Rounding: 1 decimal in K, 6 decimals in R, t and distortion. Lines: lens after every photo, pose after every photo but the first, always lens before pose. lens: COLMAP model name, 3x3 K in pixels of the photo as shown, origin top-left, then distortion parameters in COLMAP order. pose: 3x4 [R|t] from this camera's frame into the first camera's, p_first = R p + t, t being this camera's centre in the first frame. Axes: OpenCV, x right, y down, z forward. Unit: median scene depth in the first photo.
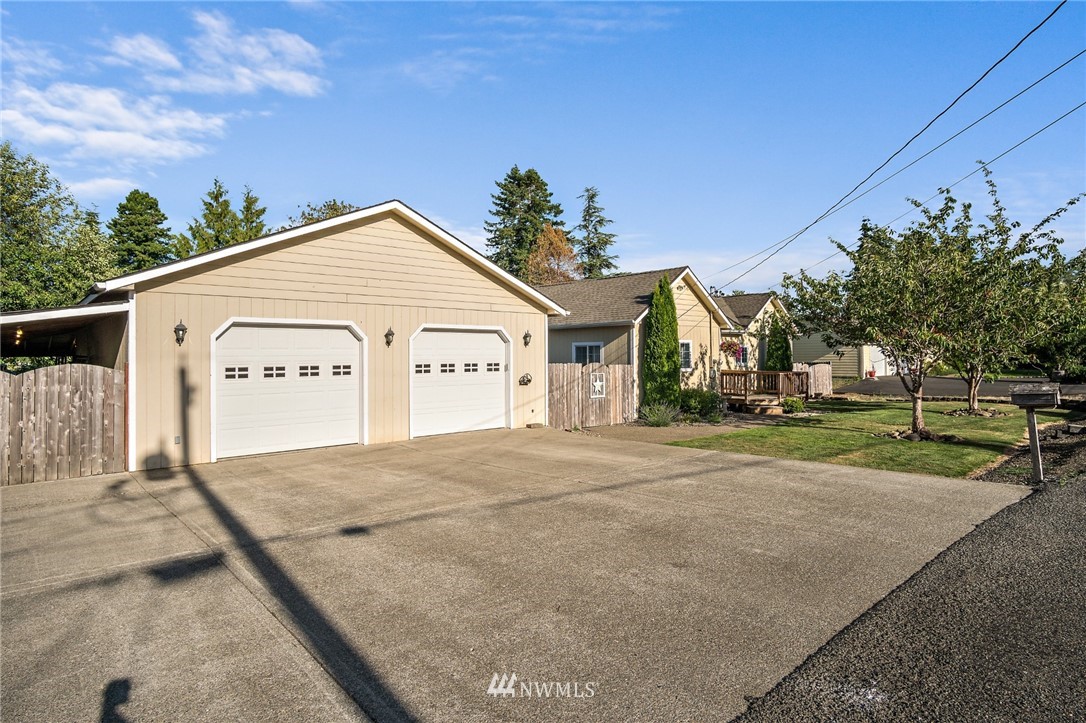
lens RADIAL K [[595.1, 0, 540.3], [0, 595.1, 351.6], [0, 0, 1]] dist [-0.017401, 0.000190]
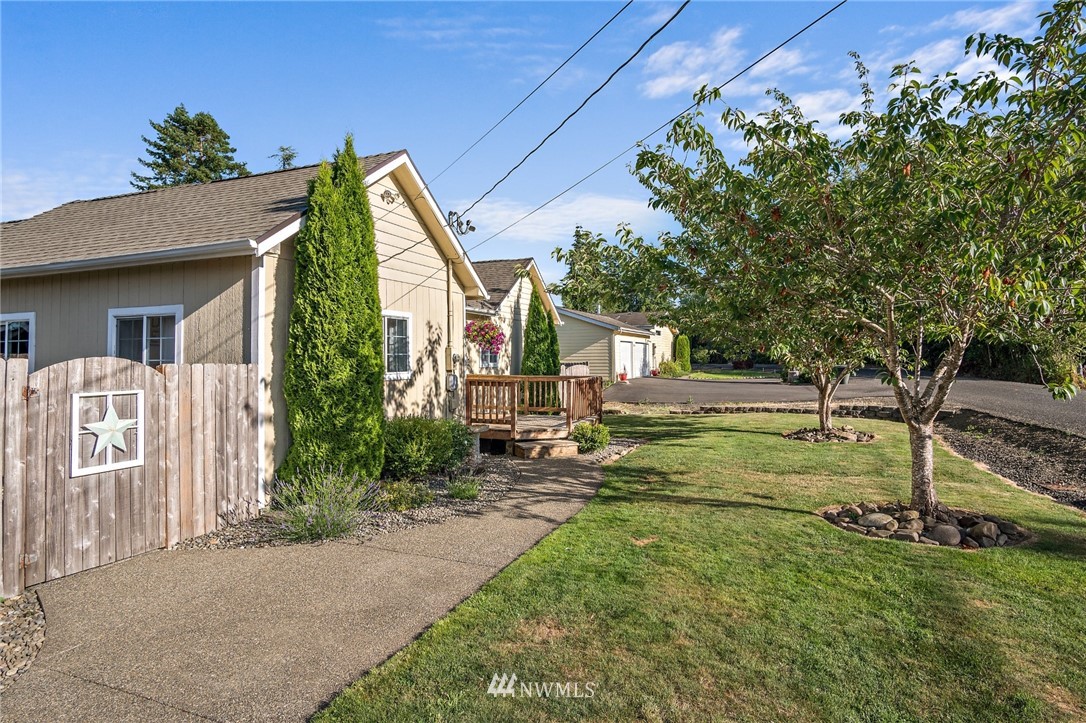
lens RADIAL K [[595.1, 0, 540.3], [0, 595.1, 351.6], [0, 0, 1]] dist [-0.017401, 0.000190]
pose [[0.894109, 0.005973, 0.447809, 0.135076], [-0.003407, 0.999973, -0.006535, 0.014571], [-0.447836, 0.004317, 0.894105, 0.532328]]
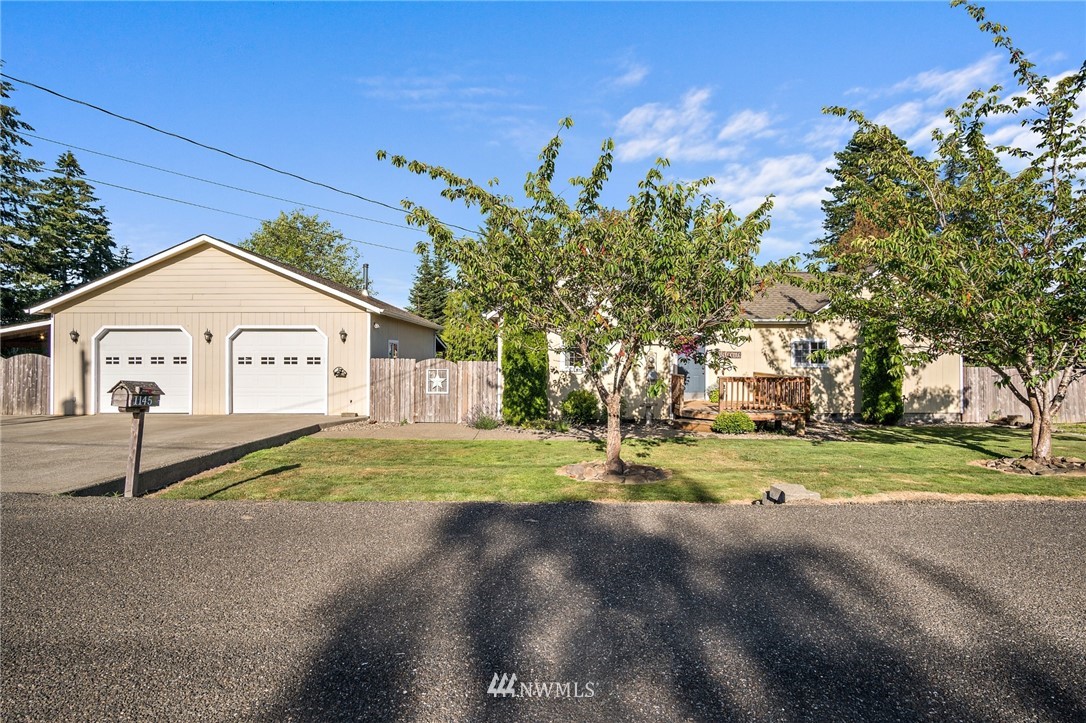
lens RADIAL K [[595.1, 0, 540.3], [0, 595.1, 351.6], [0, 0, 1]] dist [-0.017401, 0.000190]
pose [[0.736332, 0.010927, -0.676532, 0.758750], [-0.000483, 0.999878, 0.015624, -0.007185], [0.676620, -0.011177, 0.736248, 0.328405]]
